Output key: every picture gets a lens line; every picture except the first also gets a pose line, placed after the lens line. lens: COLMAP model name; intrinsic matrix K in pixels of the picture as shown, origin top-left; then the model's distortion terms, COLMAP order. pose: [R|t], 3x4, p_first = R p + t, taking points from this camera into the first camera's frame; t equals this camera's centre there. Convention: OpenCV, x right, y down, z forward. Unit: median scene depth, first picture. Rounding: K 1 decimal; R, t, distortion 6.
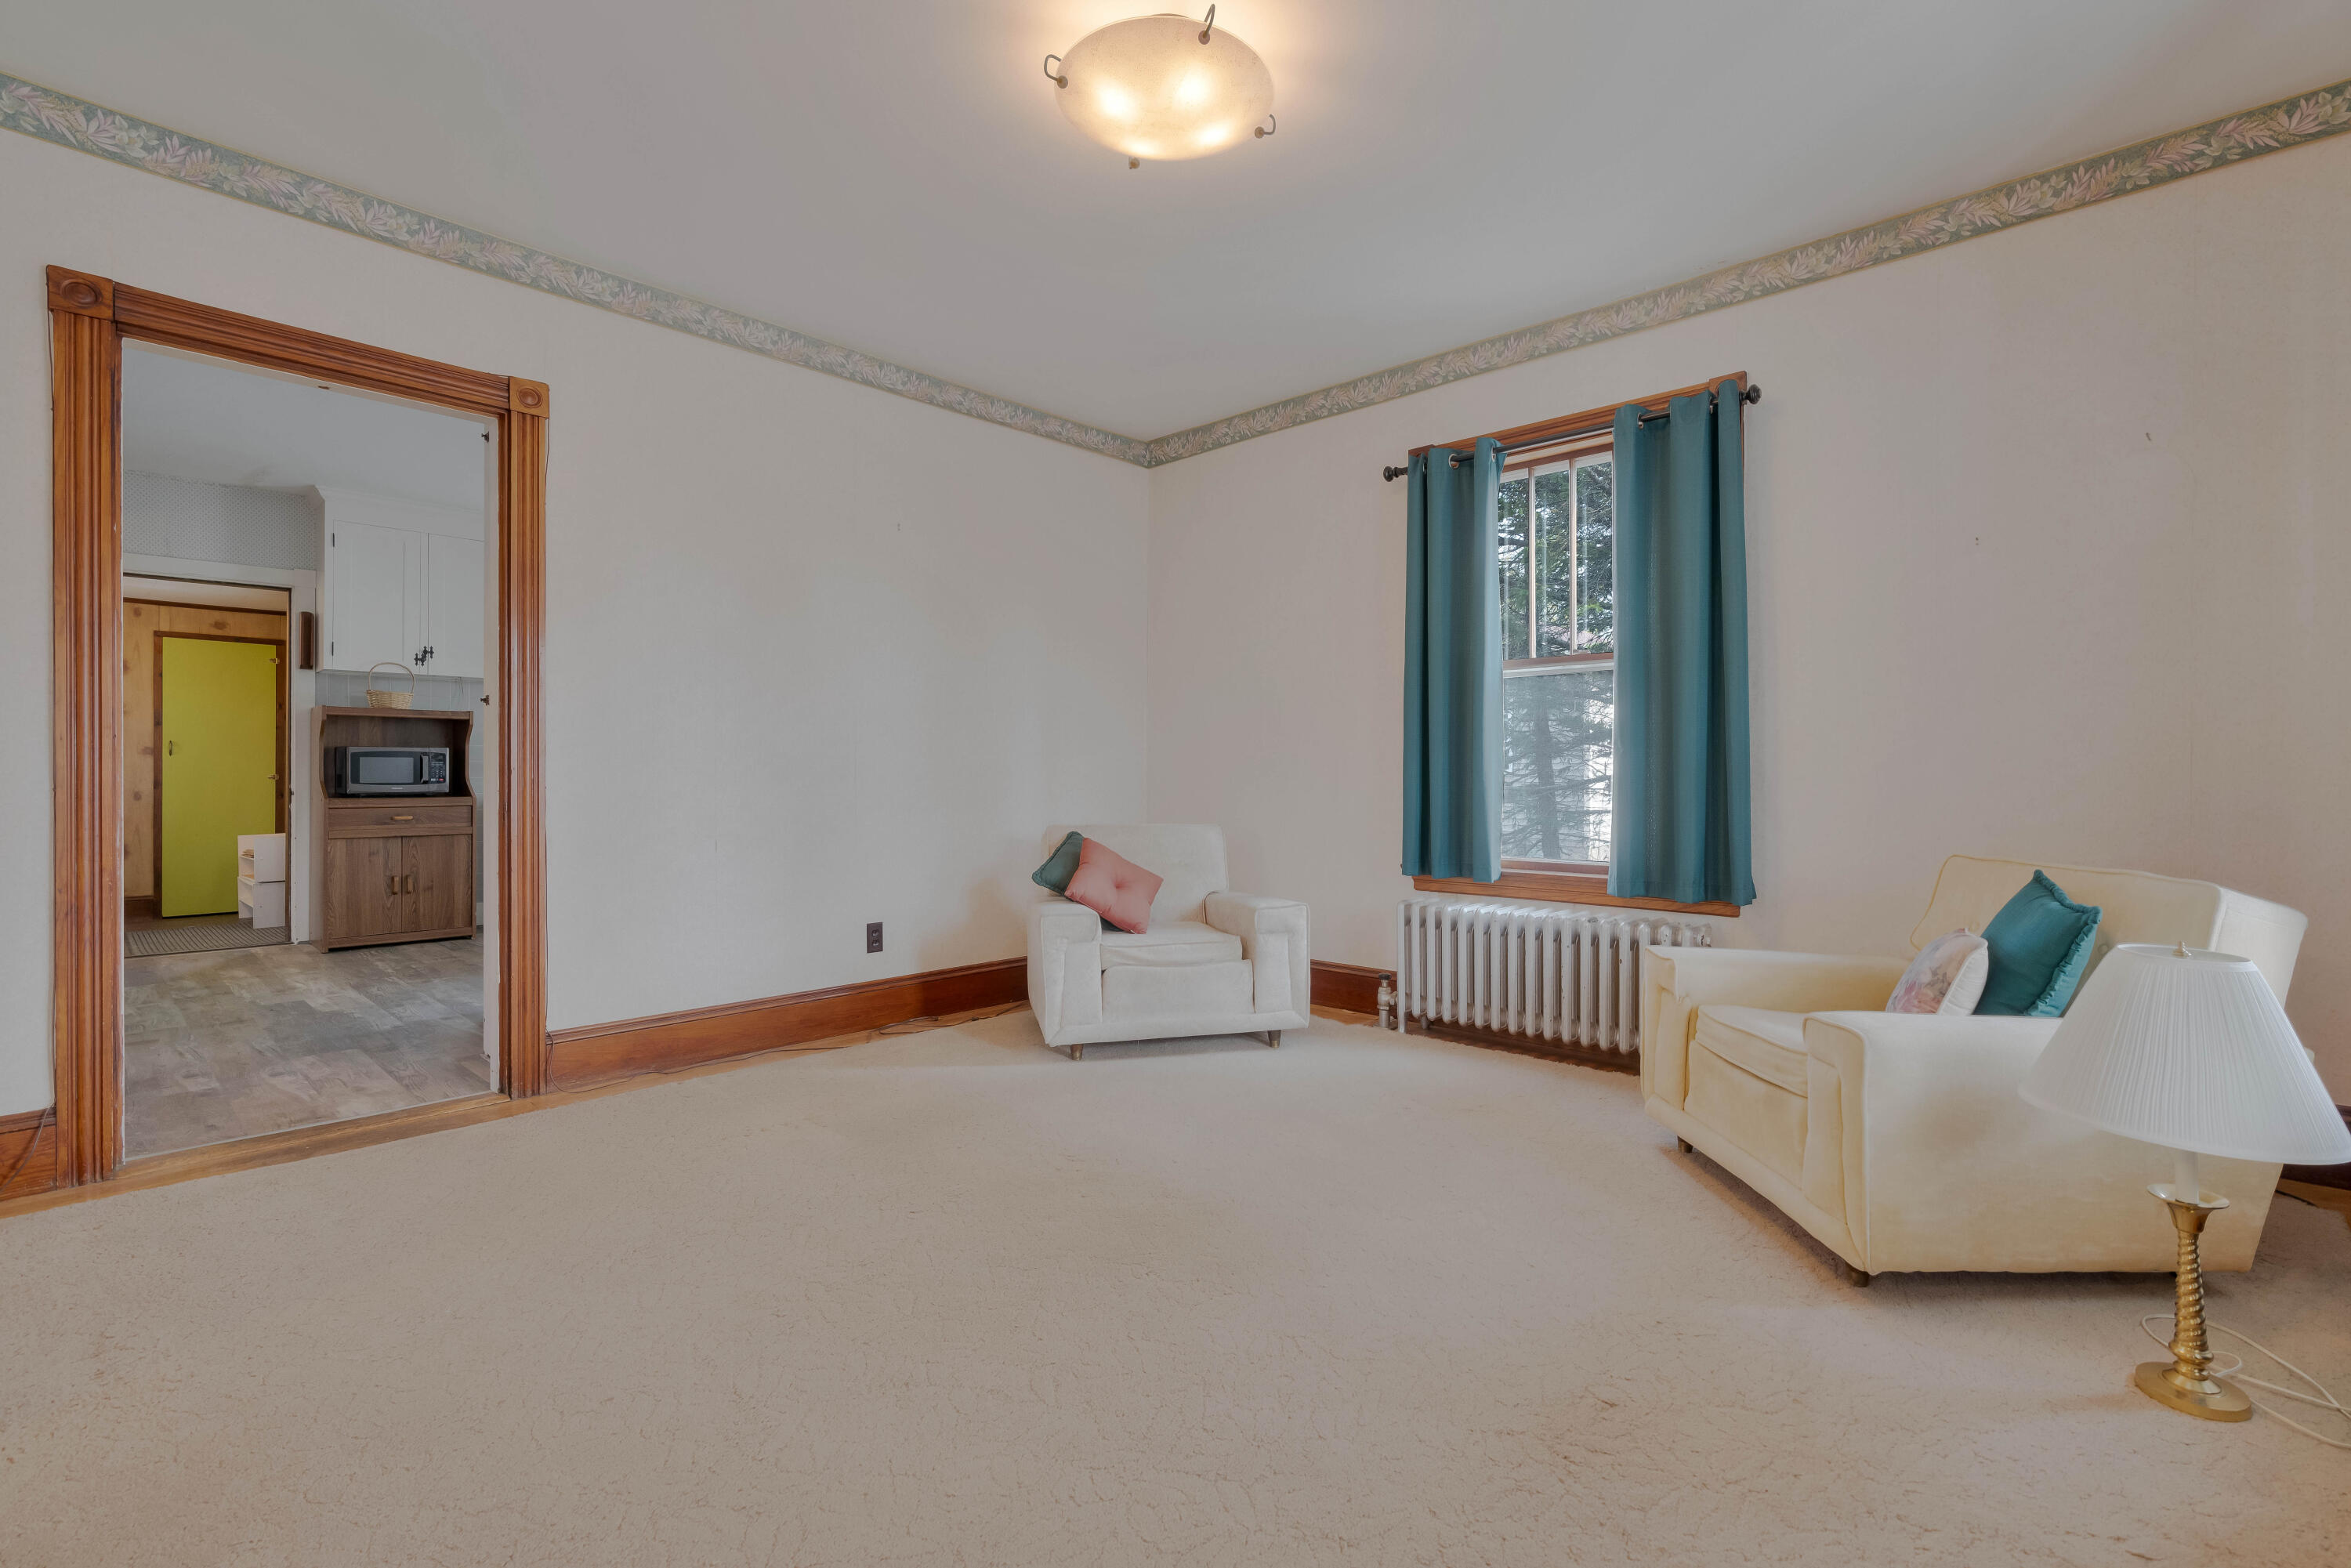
lens RADIAL K [[1051.6, 0, 1182.7], [0, 1051.6, 778.9], [0, 0, 1]] dist [-0.012957, 0.005597]
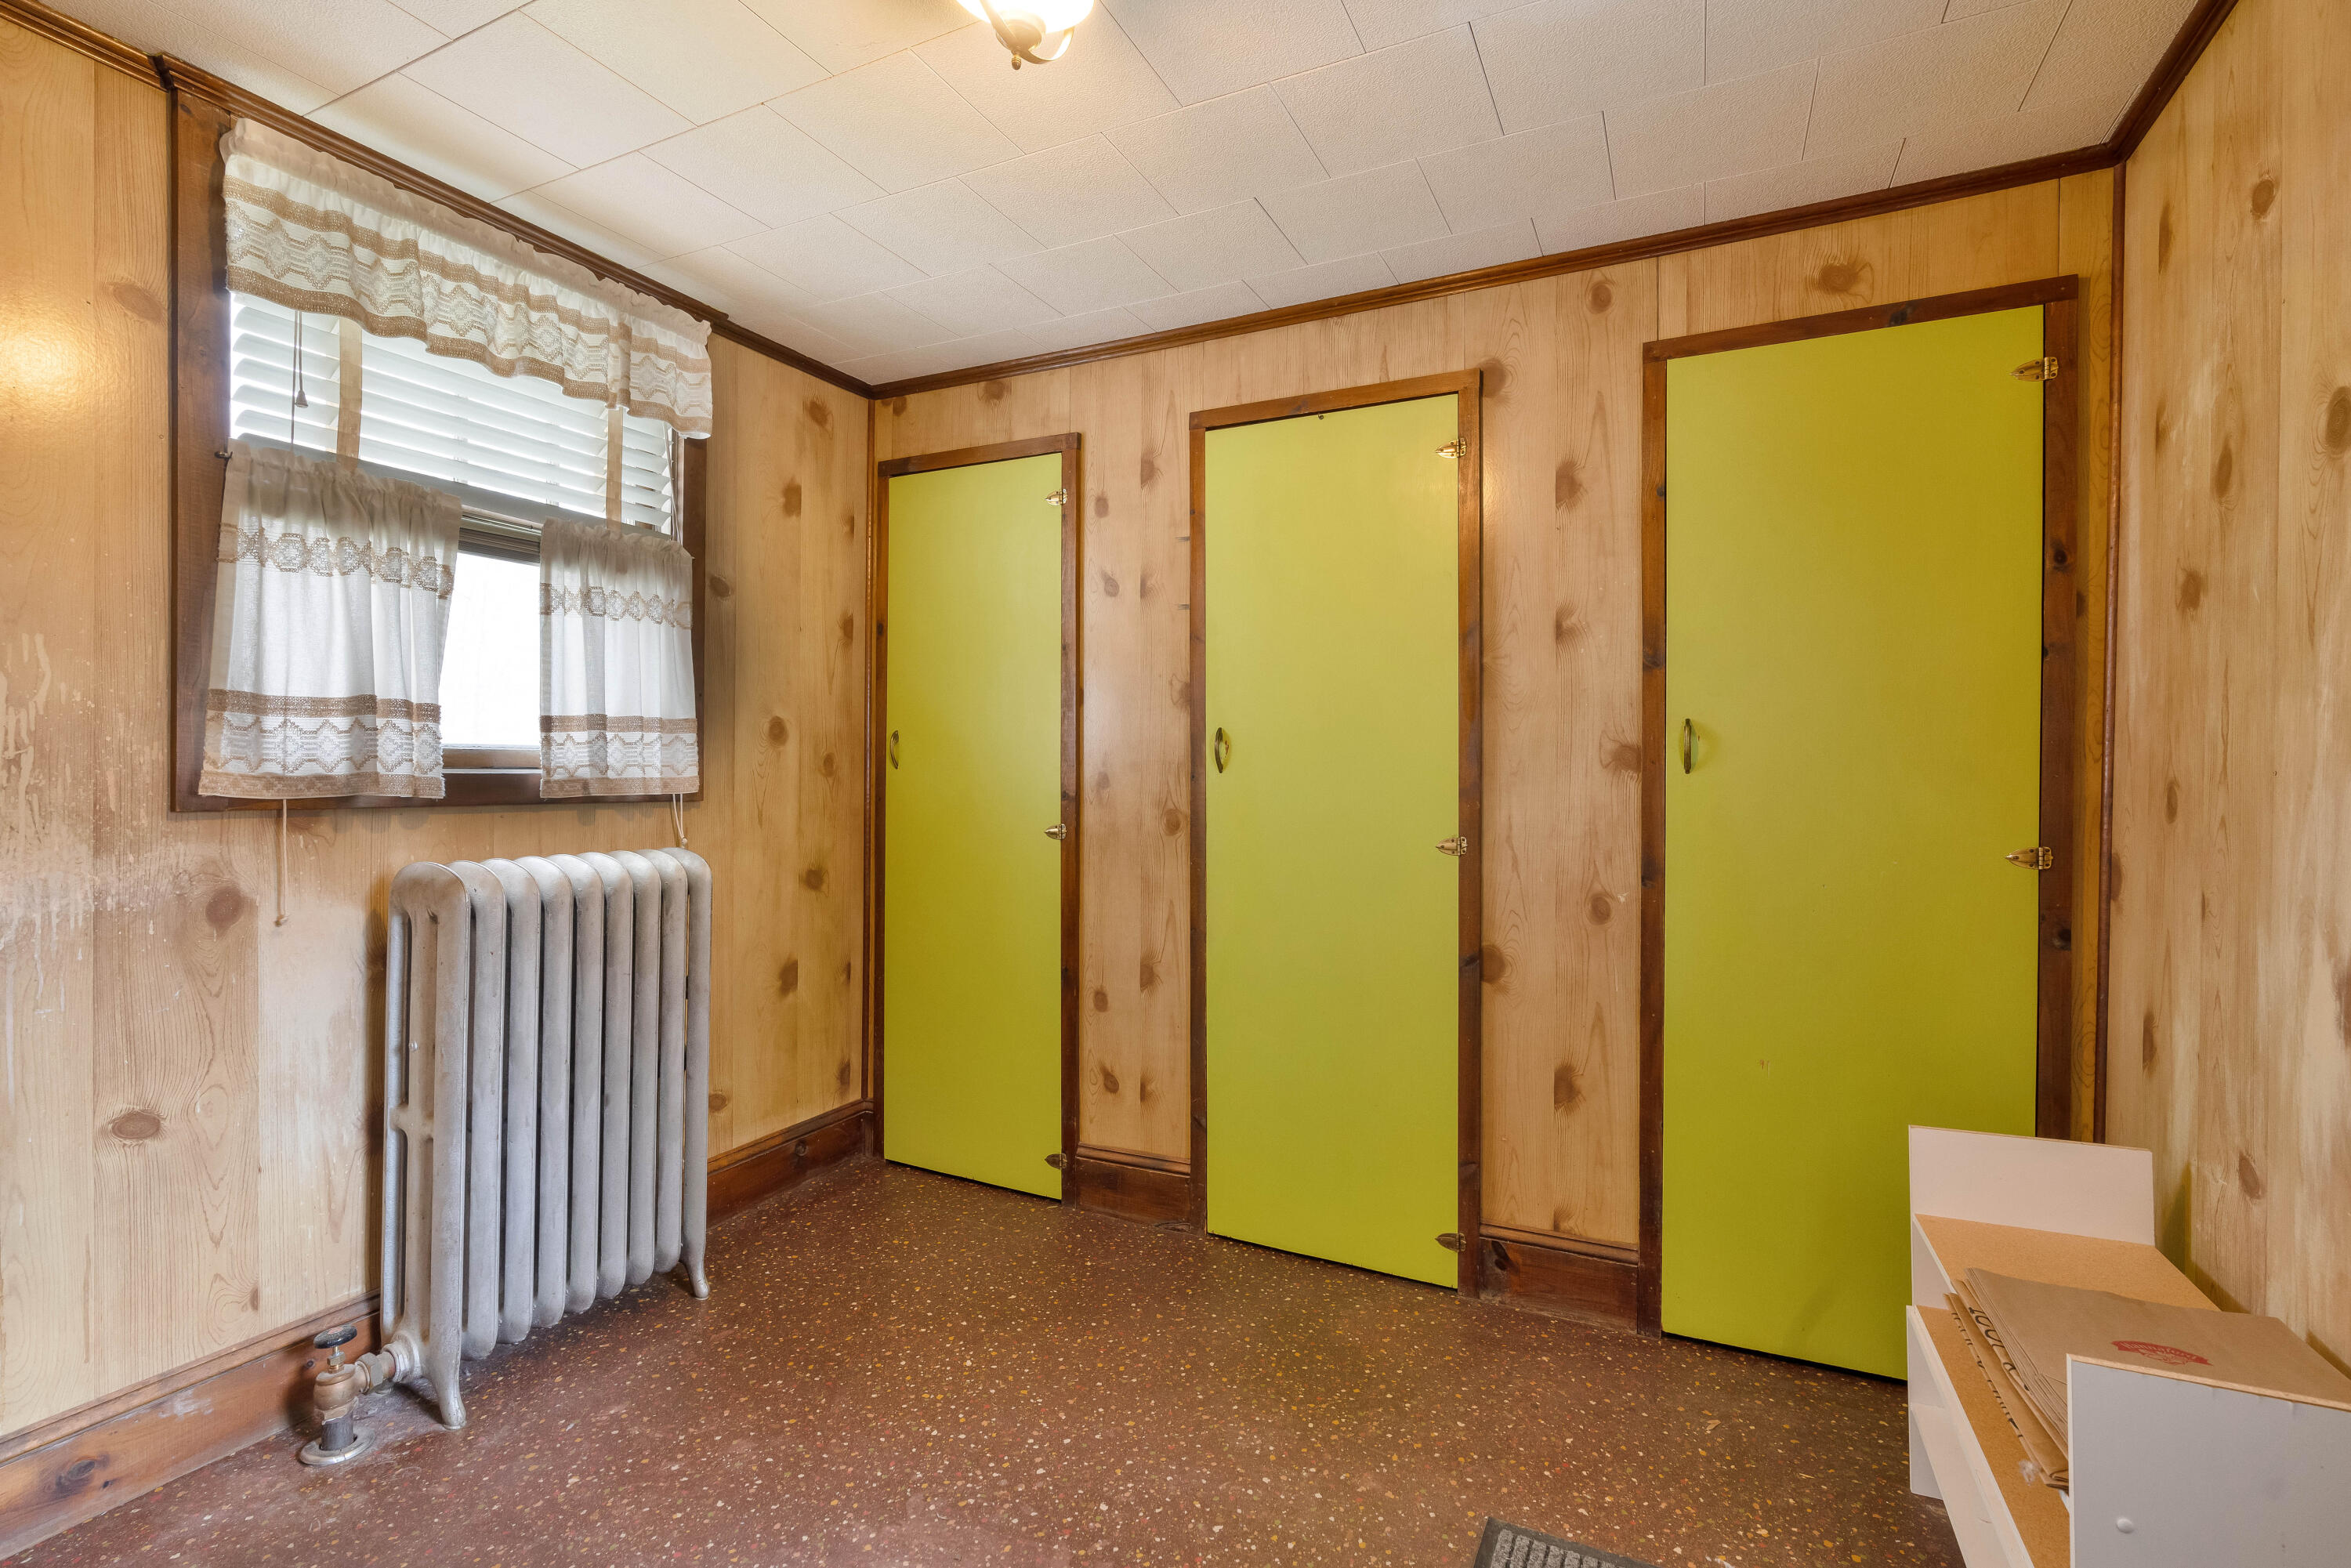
lens RADIAL K [[1051.6, 0, 1182.7], [0, 1051.6, 778.9], [0, 0, 1]] dist [-0.012957, 0.005597]
pose [[0.290615, -0.001565, -0.956839, -0.870129], [-0.006372, 0.999973, -0.003571, -0.021950], [0.956819, 0.007135, 0.290598, 0.928197]]
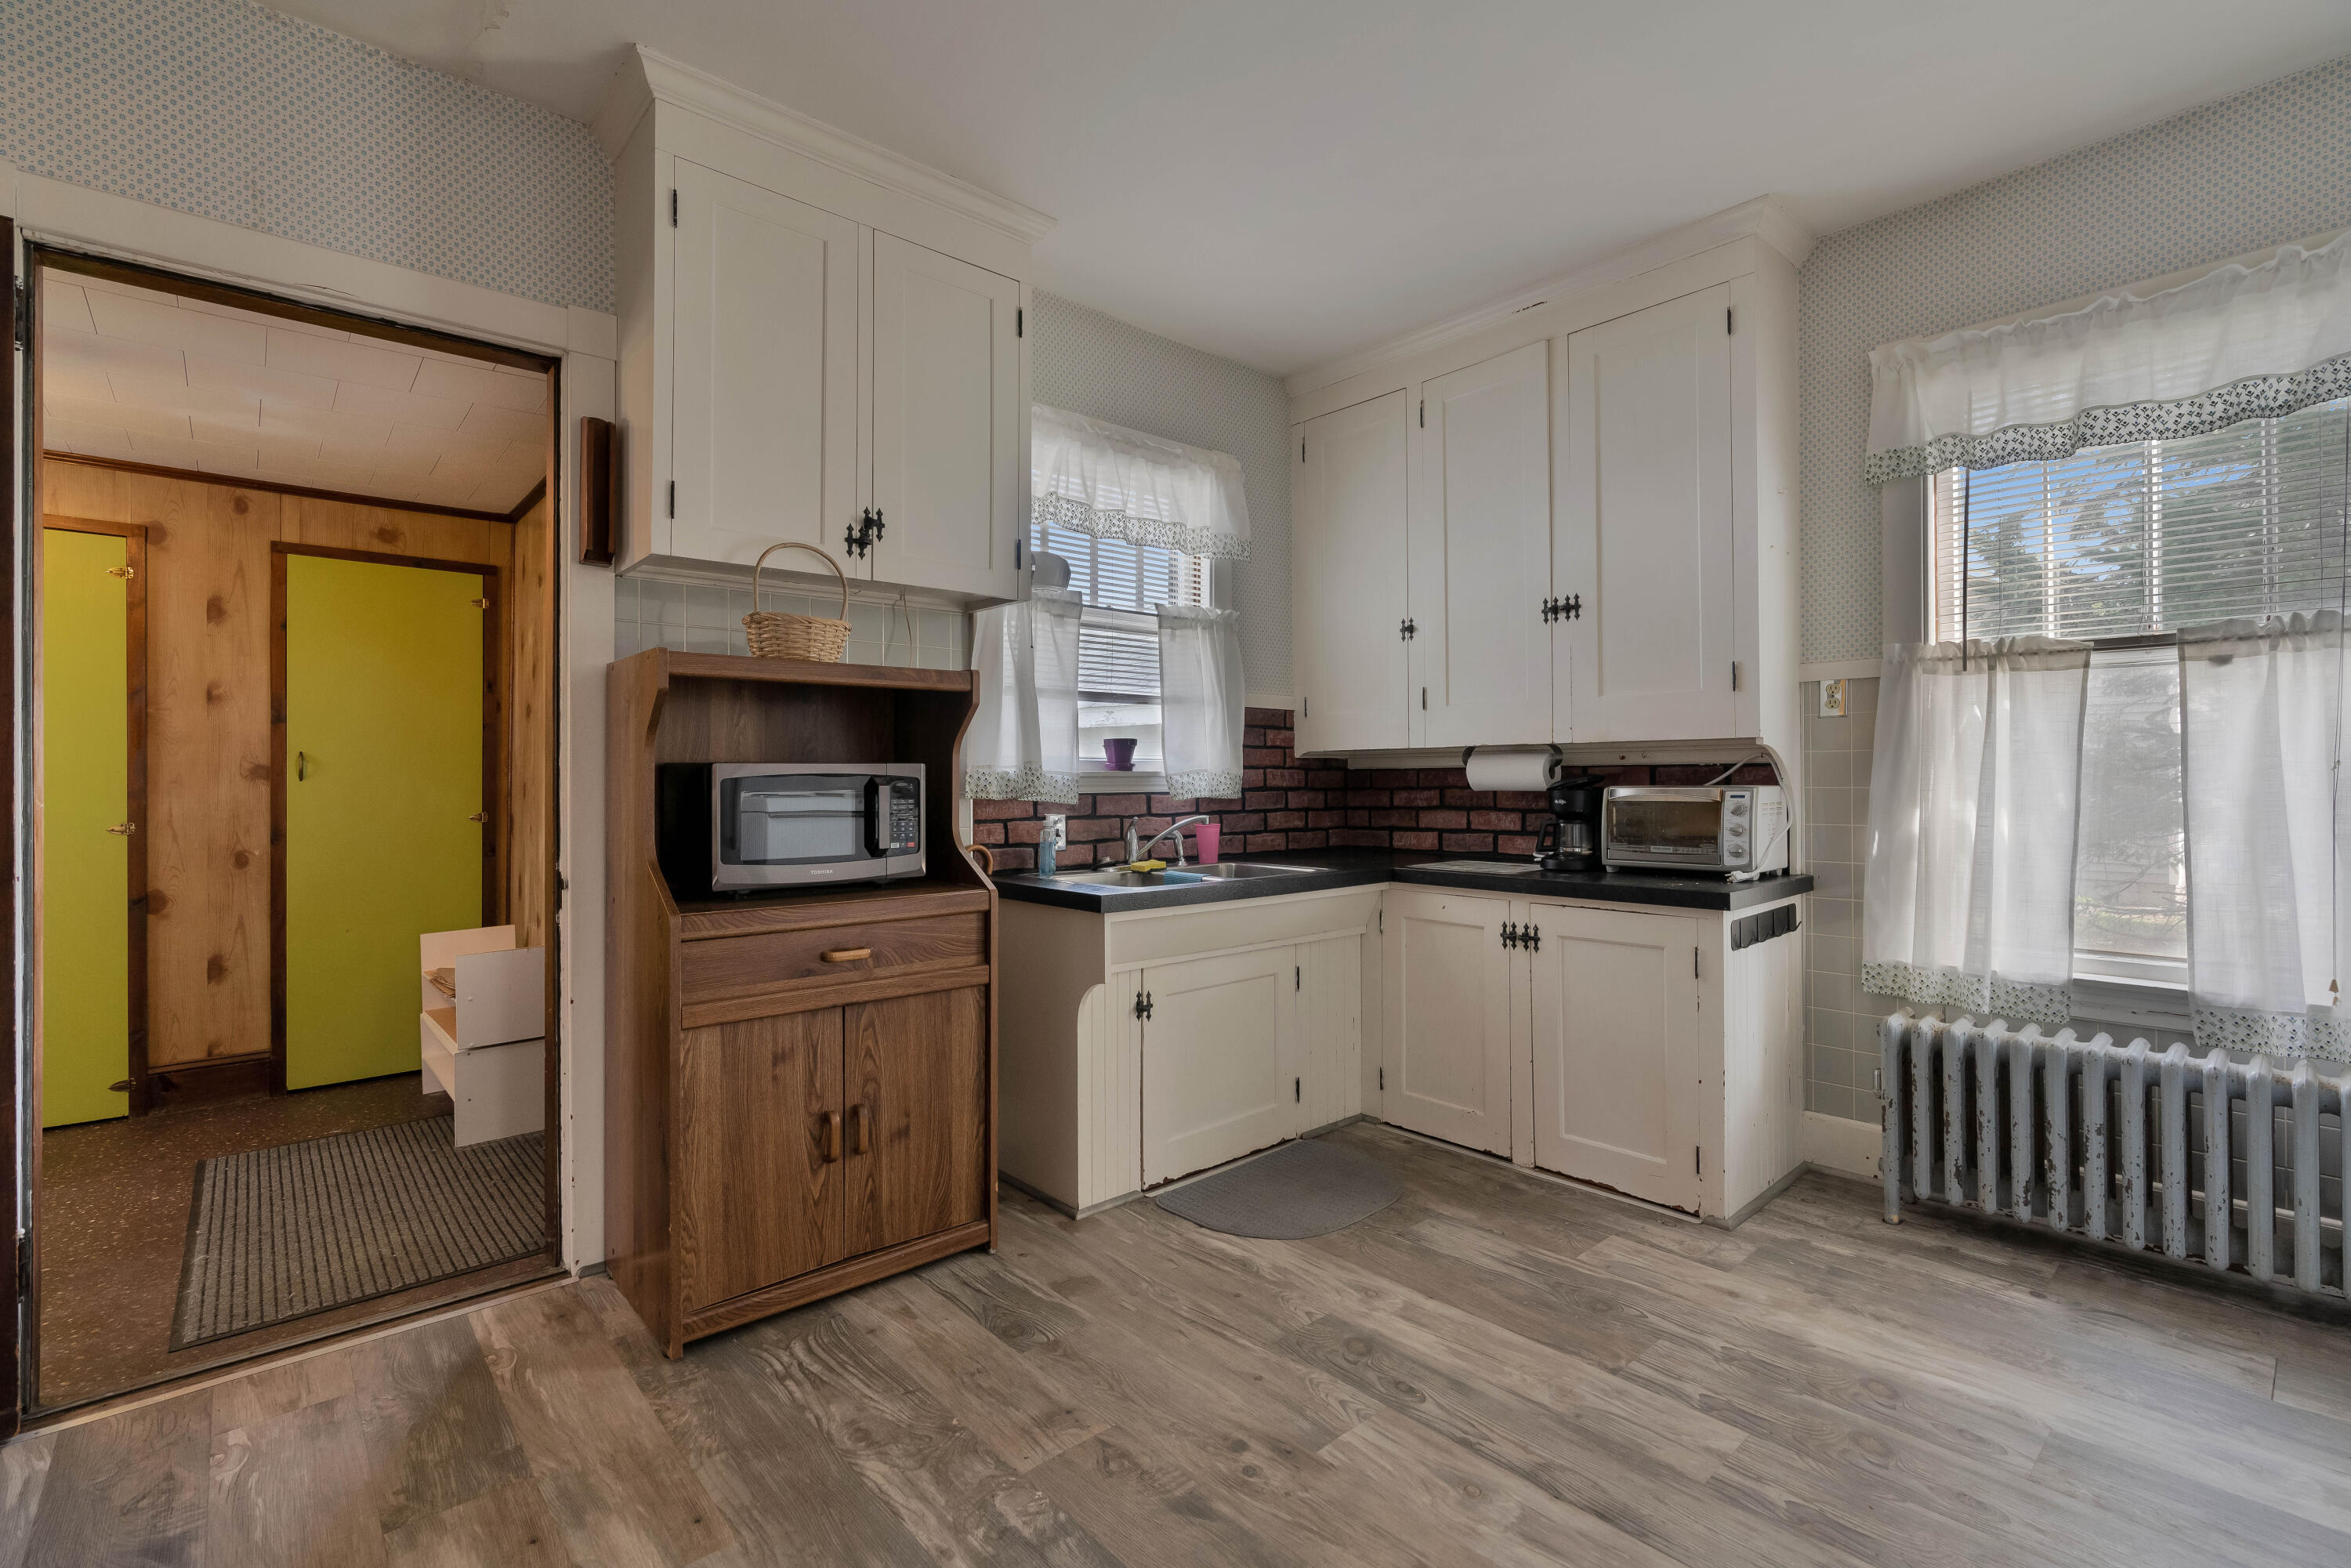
lens RADIAL K [[1051.6, 0, 1182.7], [0, 1051.6, 778.9], [0, 0, 1]] dist [-0.012957, 0.005597]
pose [[0.995707, -0.005818, -0.092376, -0.568267], [0.005297, 0.999969, -0.005885, -0.020994], [0.092408, 0.005371, 0.995707, 0.613500]]
